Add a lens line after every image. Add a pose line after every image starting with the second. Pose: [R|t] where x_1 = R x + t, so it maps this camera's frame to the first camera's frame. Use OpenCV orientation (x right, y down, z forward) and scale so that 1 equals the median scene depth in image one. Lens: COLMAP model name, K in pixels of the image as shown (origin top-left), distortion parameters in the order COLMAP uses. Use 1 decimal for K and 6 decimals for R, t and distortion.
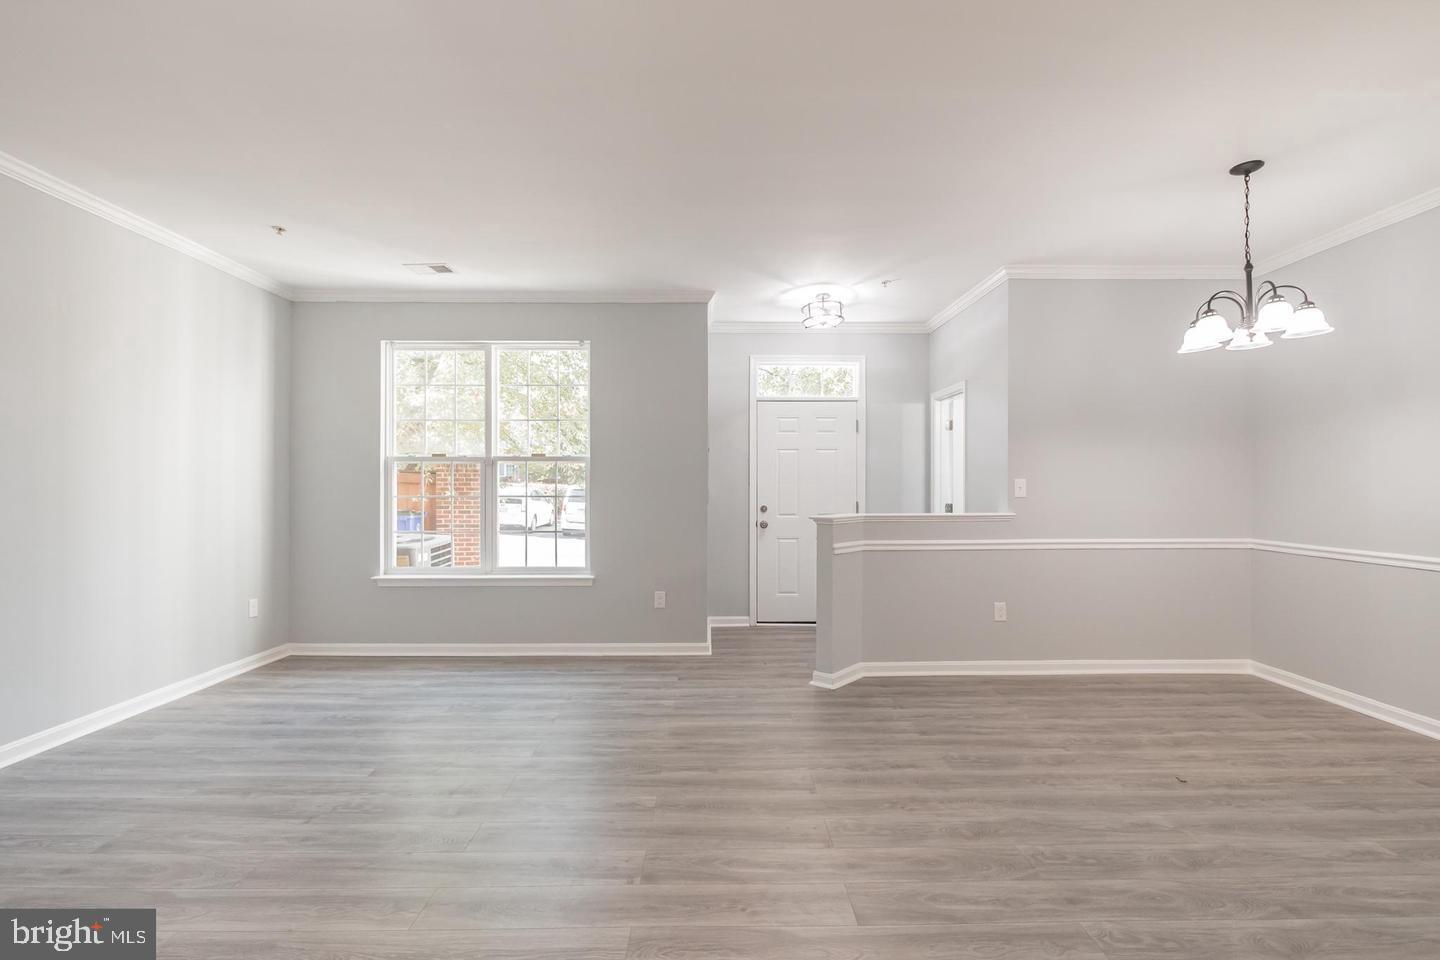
lens RADIAL K [[616.6, 0, 720.0], [0, 616.6, 480.0], [0, 0, 1]] dist [0.001259, -0.000315]
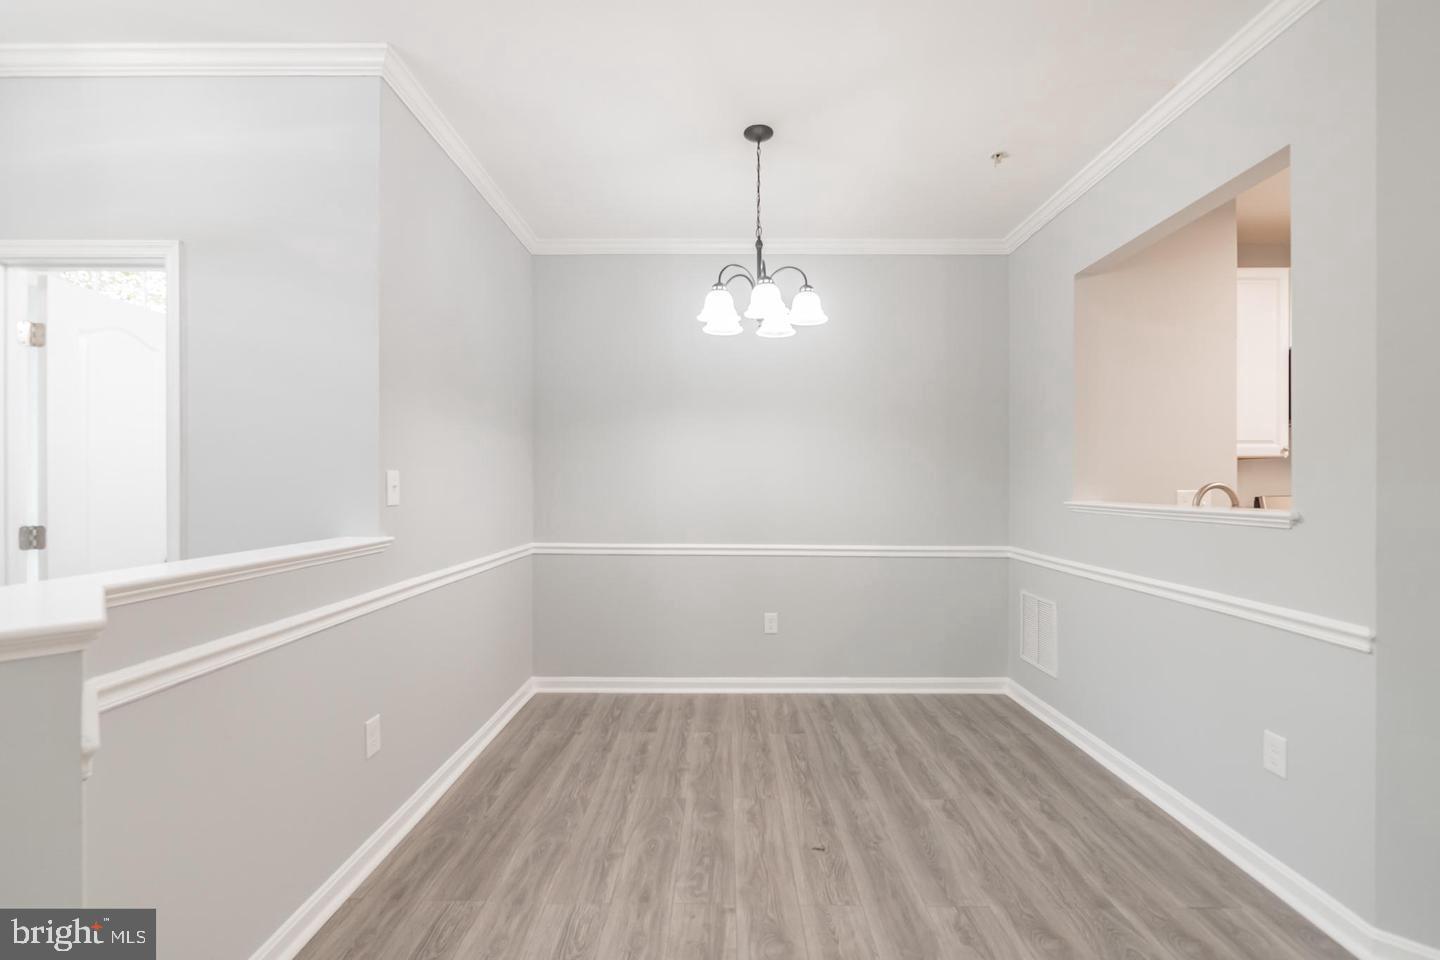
lens RADIAL K [[621.1, 0, 728.9], [0, 621.1, 490.7], [0, 0, 1]] dist [-0.002240, -0.000423]
pose [[0.015737, -0.010250, 0.999824, -0.059052], [-0.011977, 0.999874, 0.010439, 0.008759], [-0.999804, -0.012139, 0.015612, 1.018293]]
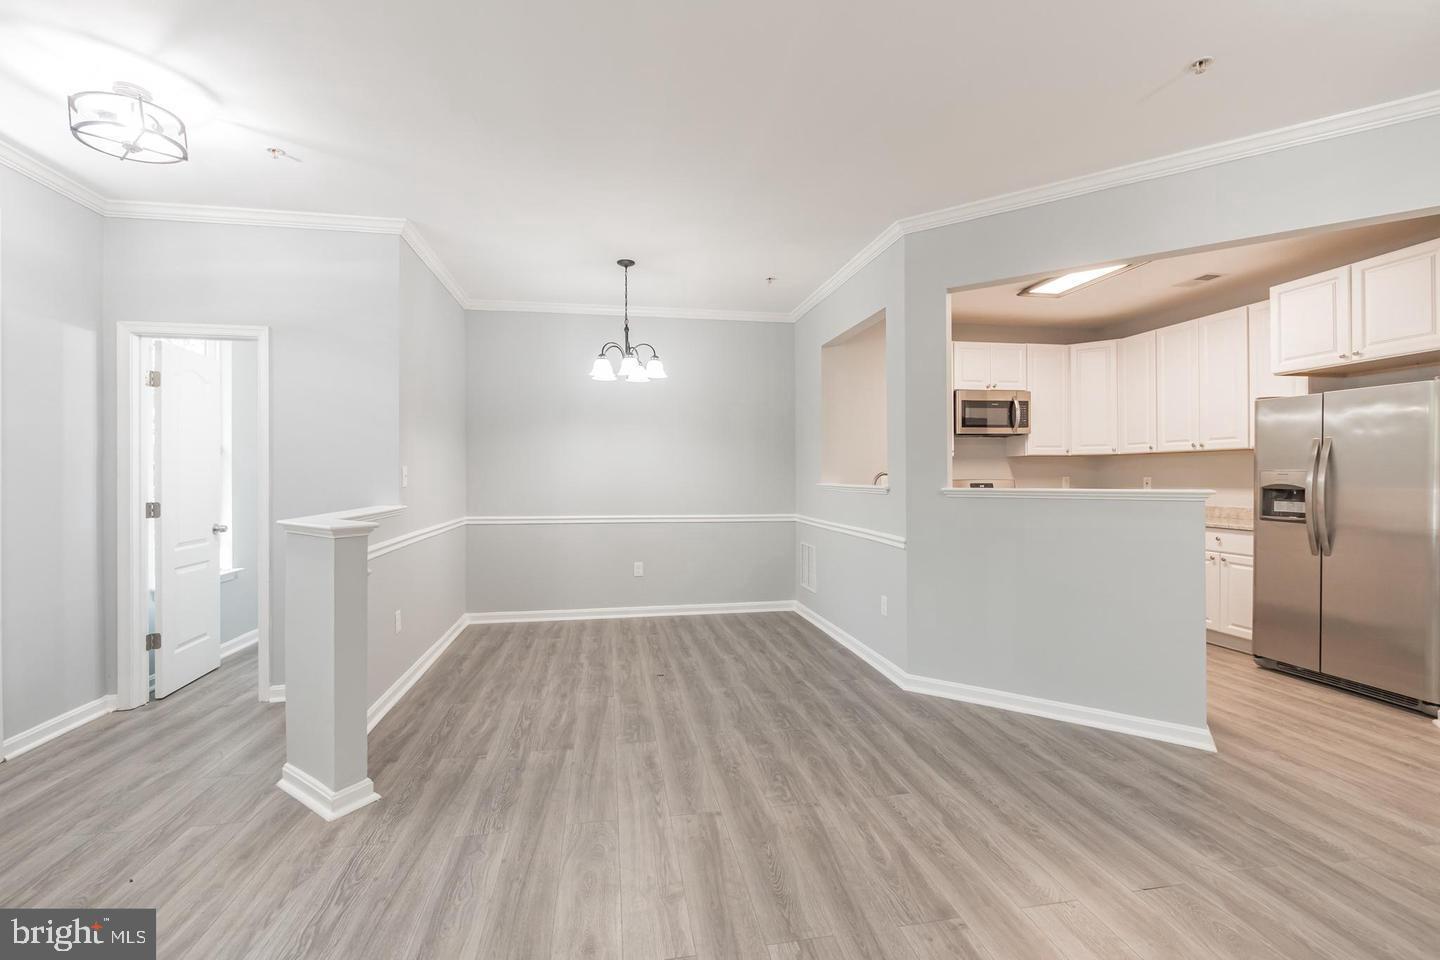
lens RADIAL K [[607.7, 0, 716.4], [0, 607.7, 474.3], [0, 0, 1]] dist [-0.002114, -0.000173]
pose [[-0.158703, 0.000557, 0.987326, -0.637960], [-0.007419, 0.999971, -0.001757, 0.010774], [-0.987298, -0.007604, -0.158694, 1.009026]]
